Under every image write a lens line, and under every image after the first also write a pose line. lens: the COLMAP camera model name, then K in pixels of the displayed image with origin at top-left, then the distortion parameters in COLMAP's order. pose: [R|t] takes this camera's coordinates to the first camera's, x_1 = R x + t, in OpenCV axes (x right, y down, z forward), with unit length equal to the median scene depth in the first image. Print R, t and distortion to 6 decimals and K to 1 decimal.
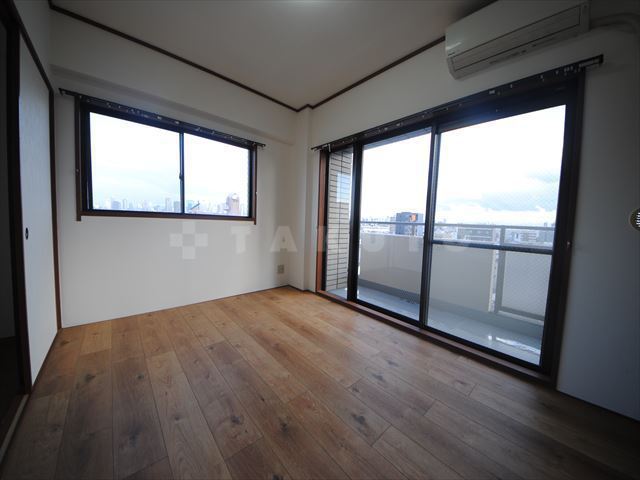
lens RADIAL K [[225.3, 0, 317.8], [0, 225.3, 232.2], [0, 0, 1]] dist [-0.022981, -0.000221]
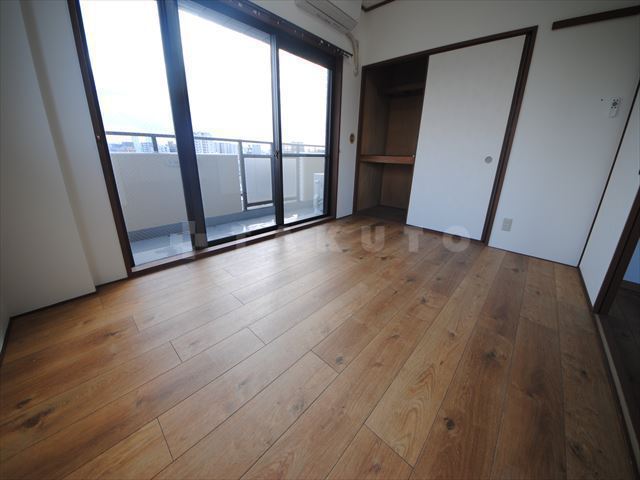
lens RADIAL K [[236.0, 0, 321.6], [0, 236.0, 221.0], [0, 0, 1]] dist [-0.000422, -0.000135]
pose [[-0.085990, -0.322644, 0.942606, -1.046621], [0.029394, 0.944877, 0.326103, -0.034980], [-0.995862, 0.055748, -0.071766, 1.188772]]
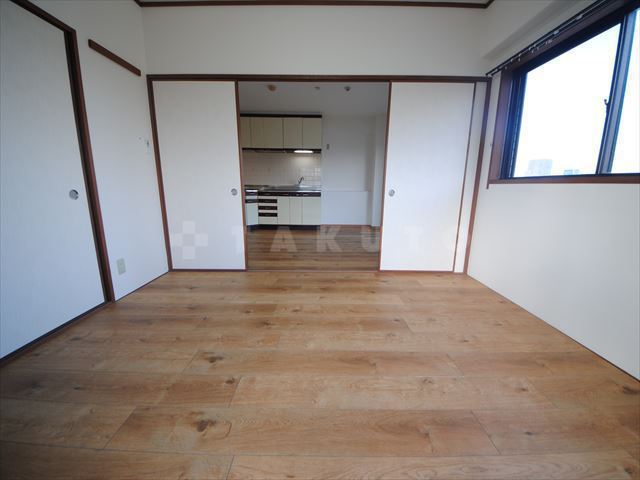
lens RADIAL K [[225.3, 0, 317.8], [0, 225.3, 232.2], [0, 0, 1]] dist [-0.022981, -0.000221]
pose [[-0.674275, 0.099662, -0.731724, 0.425948], [-0.078412, 0.975588, 0.205133, 0.001486], [0.734306, 0.195692, -0.650000, 1.431618]]
